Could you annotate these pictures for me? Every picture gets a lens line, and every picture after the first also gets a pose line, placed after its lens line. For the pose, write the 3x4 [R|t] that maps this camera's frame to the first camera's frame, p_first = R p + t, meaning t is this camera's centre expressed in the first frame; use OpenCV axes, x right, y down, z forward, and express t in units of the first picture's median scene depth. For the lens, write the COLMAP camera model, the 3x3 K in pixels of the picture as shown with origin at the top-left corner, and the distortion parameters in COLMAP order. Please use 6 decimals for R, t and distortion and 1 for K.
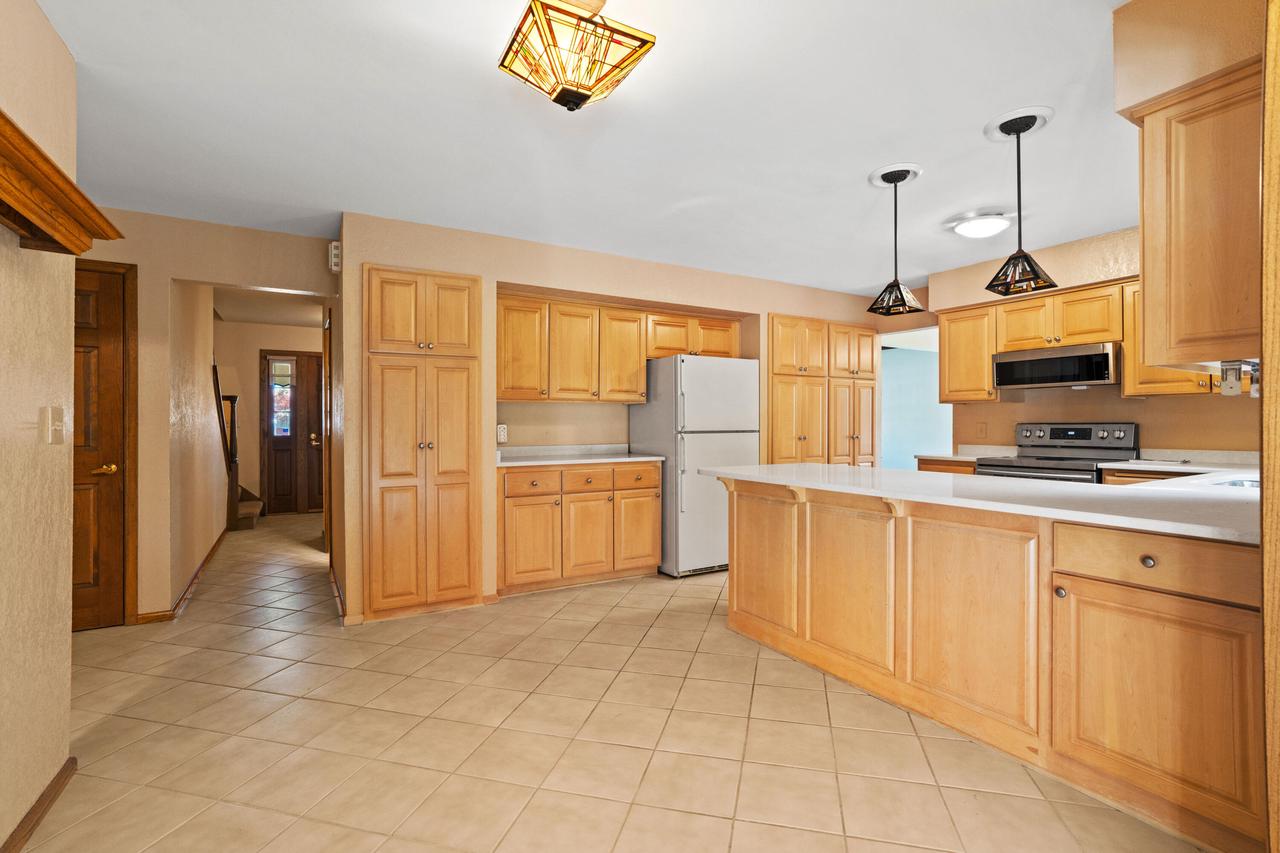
lens RADIAL K [[595.5, 0, 655.3], [0, 595.5, 425.1], [0, 0, 1]] dist [-0.002198, -0.000189]
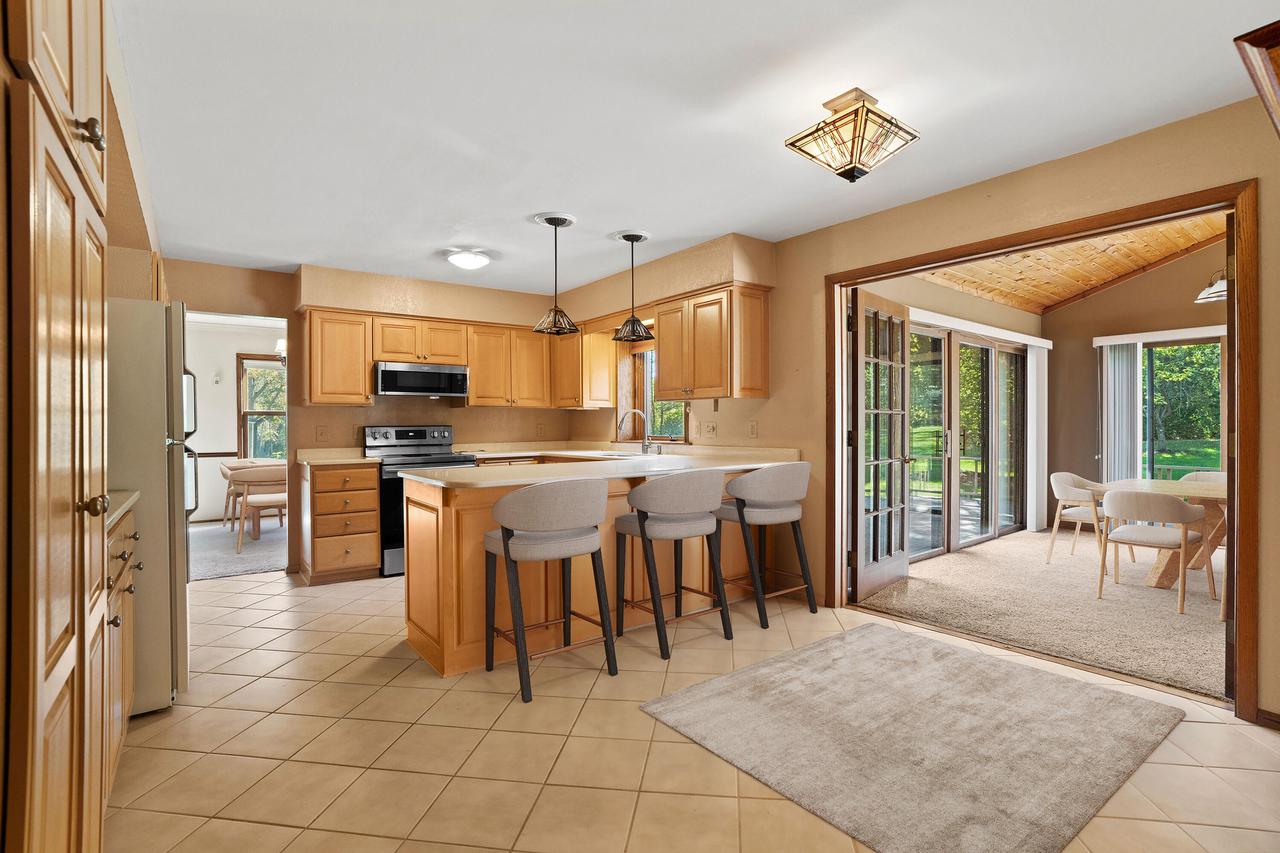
lens RADIAL K [[595.5, 0, 655.3], [0, 595.5, 425.1], [0, 0, 1]] dist [-0.002198, -0.000189]
pose [[-0.103172, 0.000444, 0.994663, -0.576207], [0.006259, 0.999980, 0.000203, -0.002102], [-0.994644, 0.006246, -0.103173, 0.650970]]
